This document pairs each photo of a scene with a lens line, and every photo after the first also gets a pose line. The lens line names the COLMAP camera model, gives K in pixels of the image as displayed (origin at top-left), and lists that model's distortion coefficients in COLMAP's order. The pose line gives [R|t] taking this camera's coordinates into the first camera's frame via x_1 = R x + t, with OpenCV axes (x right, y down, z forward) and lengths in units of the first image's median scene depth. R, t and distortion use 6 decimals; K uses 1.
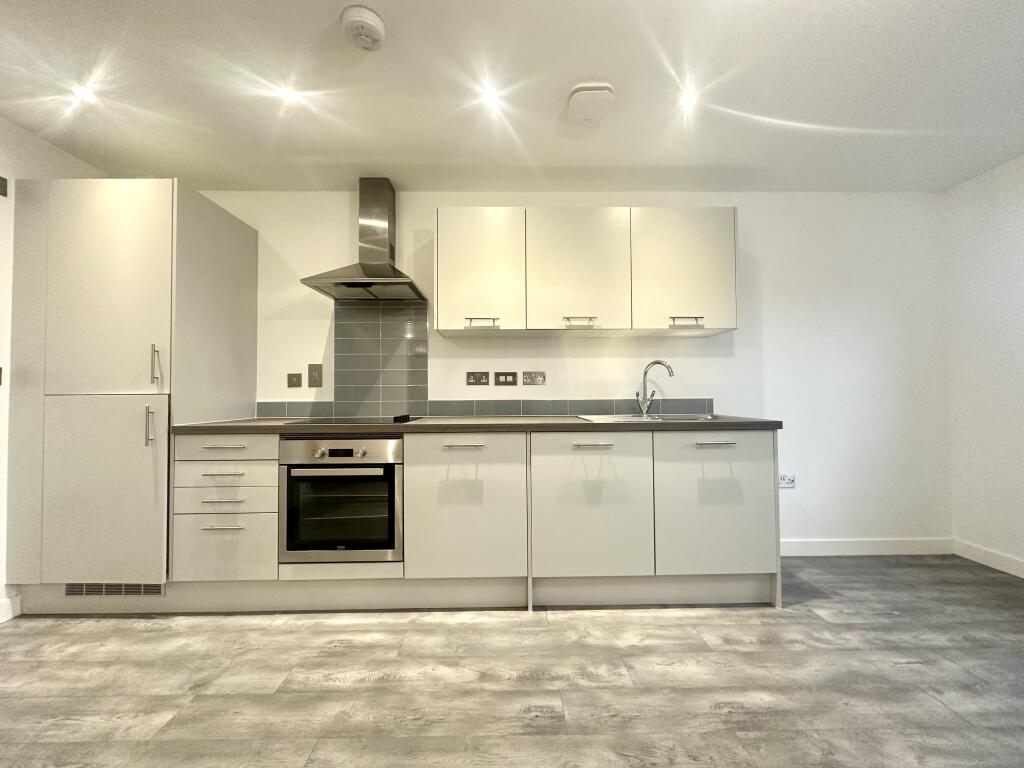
lens RADIAL K [[406.3, 0, 512.0], [0, 406.3, 384.0], [0, 0, 1]] dist [-0.000227, 0.000010]
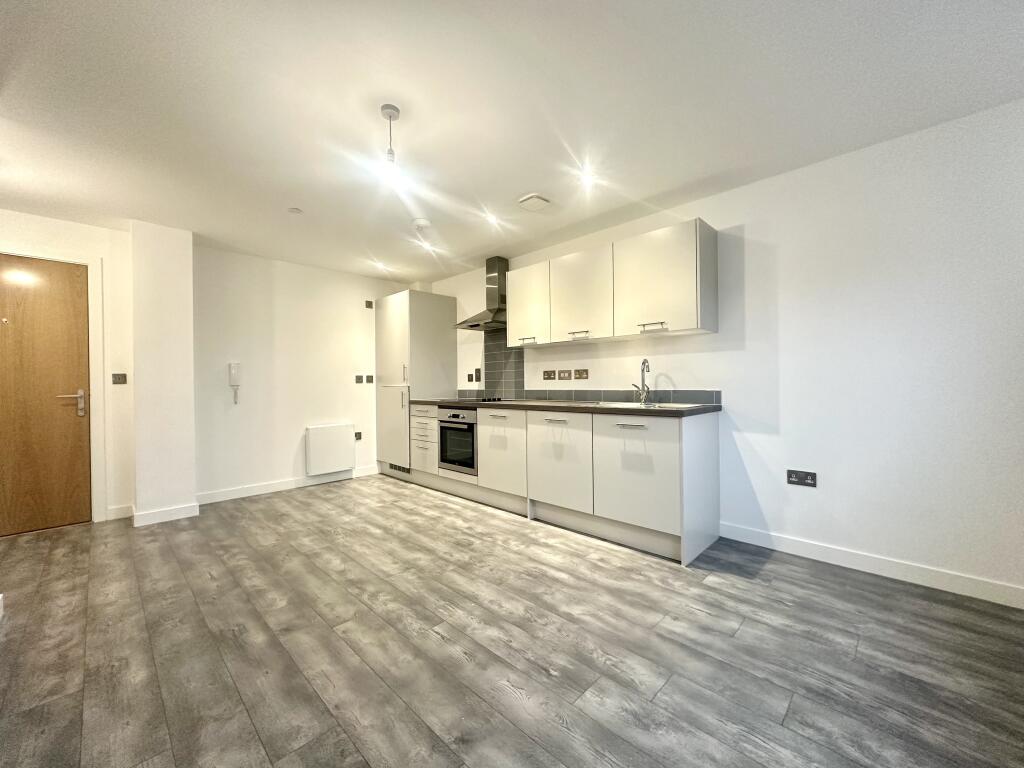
lens RADIAL K [[406.3, 0, 512.0], [0, 406.3, 384.0], [0, 0, 1]] dist [-0.000227, 0.000010]
pose [[0.704308, -0.000797, -0.709894, 1.166321], [0.022828, 0.999508, 0.021527, -0.021924], [0.709528, -0.031367, 0.703979, -0.185960]]
